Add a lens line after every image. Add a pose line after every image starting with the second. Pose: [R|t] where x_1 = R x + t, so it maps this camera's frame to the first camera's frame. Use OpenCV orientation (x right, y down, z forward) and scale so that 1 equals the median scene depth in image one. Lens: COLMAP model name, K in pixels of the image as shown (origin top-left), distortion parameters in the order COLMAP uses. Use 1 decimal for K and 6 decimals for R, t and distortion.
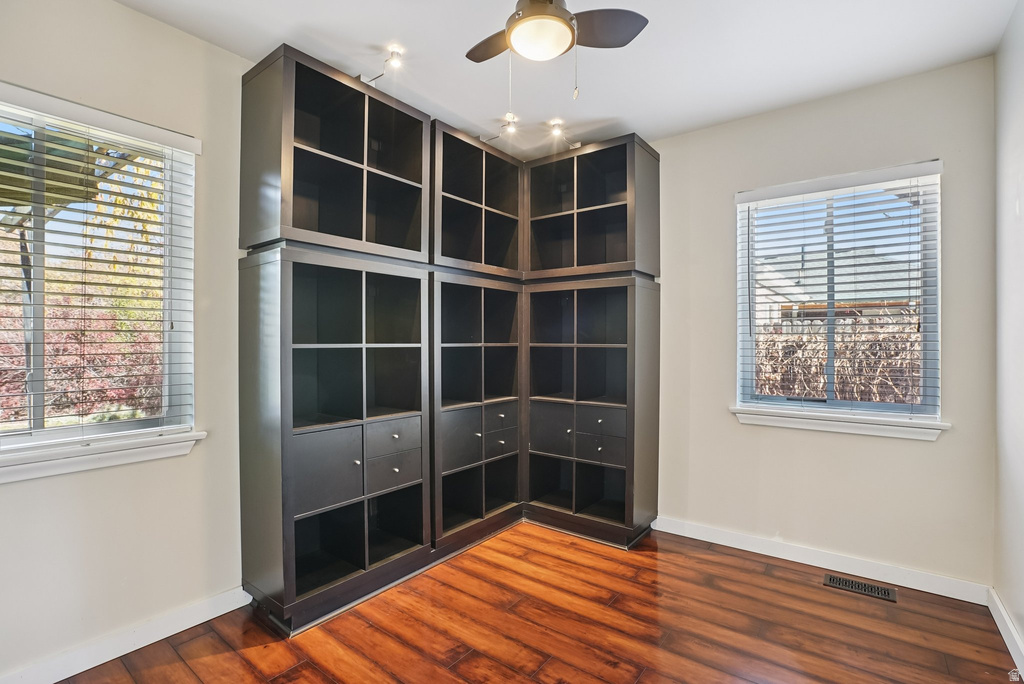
lens RADIAL K [[474.5, 0, 517.1], [0, 474.5, 344.5], [0, 0, 1]] dist [-0.020503, -0.000192]
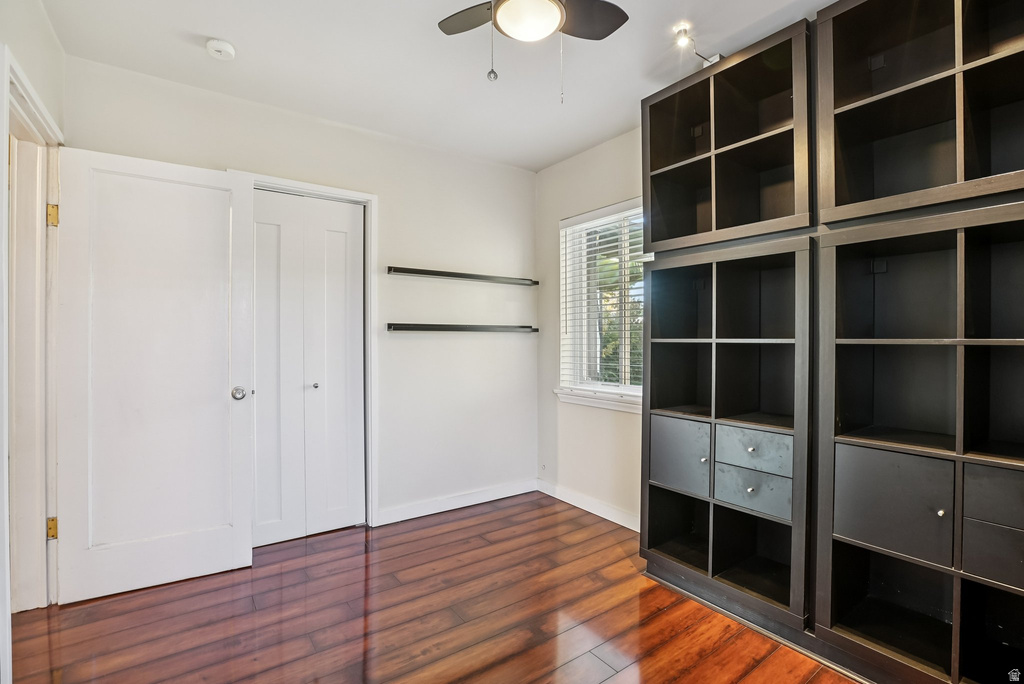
lens RADIAL K [[474.5, 0, 515.9], [0, 474.5, 339.8], [0, 0, 1]] dist [-0.020503, -0.000192]
pose [[-0.289473, 0.004354, -0.957176, 0.675191], [-0.003918, 0.999976, 0.005734, -0.003242], [0.957178, 0.005410, -0.289449, 0.864096]]
